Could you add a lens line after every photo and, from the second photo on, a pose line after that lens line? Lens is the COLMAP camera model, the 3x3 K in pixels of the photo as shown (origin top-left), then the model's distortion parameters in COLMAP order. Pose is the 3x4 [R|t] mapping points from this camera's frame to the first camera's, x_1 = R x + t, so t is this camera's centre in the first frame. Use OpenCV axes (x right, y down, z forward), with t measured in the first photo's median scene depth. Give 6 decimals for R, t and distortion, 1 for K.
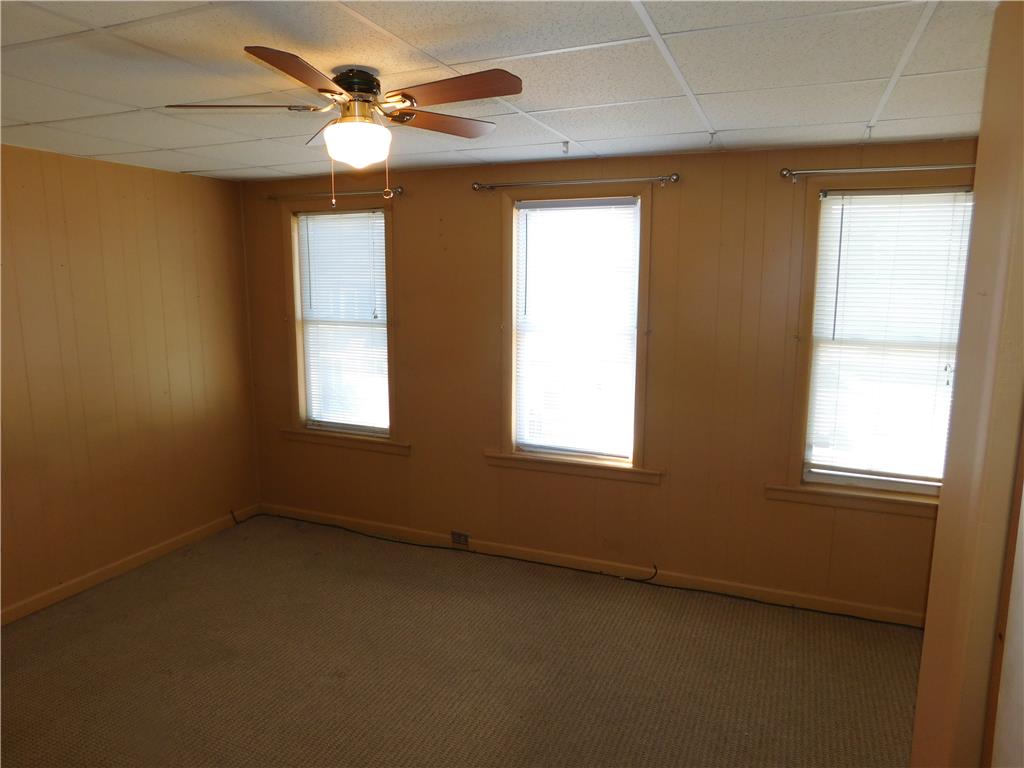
lens RADIAL K [[674.0, 0, 514.0], [0, 674.0, 382.1], [0, 0, 1]] dist [-0.012697, 0.002591]
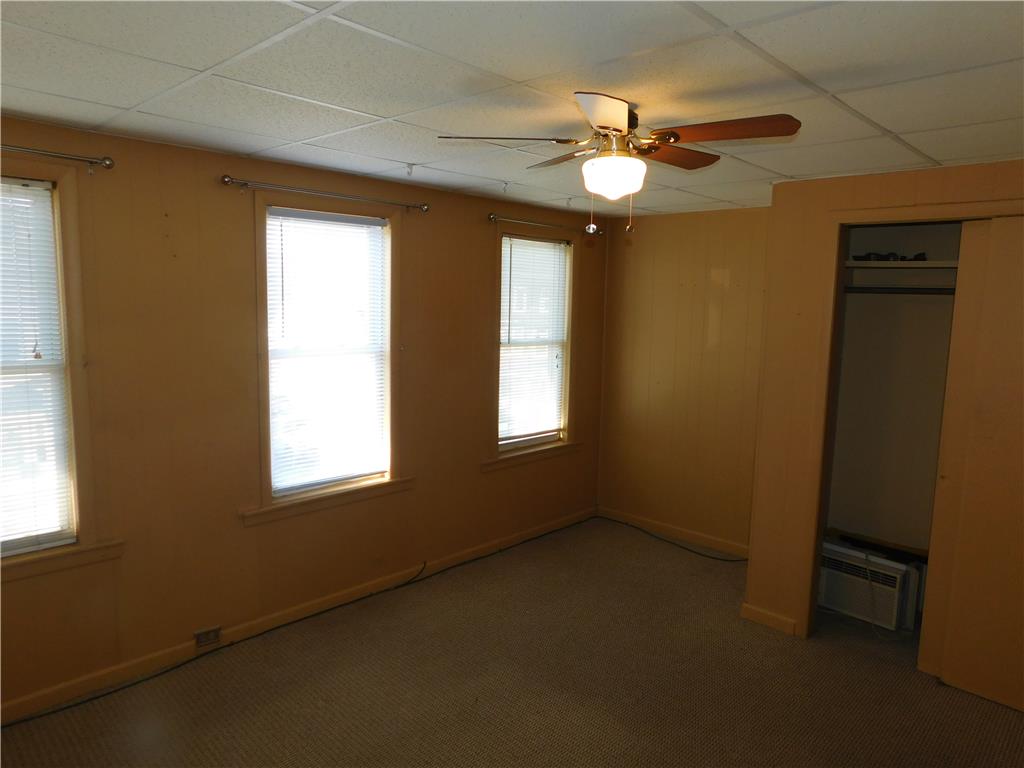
lens RADIAL K [[674.0, 0, 514.3], [0, 674.0, 383.3], [0, 0, 1]] dist [-0.012697, 0.002591]
pose [[0.380985, -0.115878, 0.917291, -0.677729], [0.123471, 0.989605, 0.073731, -0.071677], [-0.916300, 0.085168, 0.391332, 0.405628]]
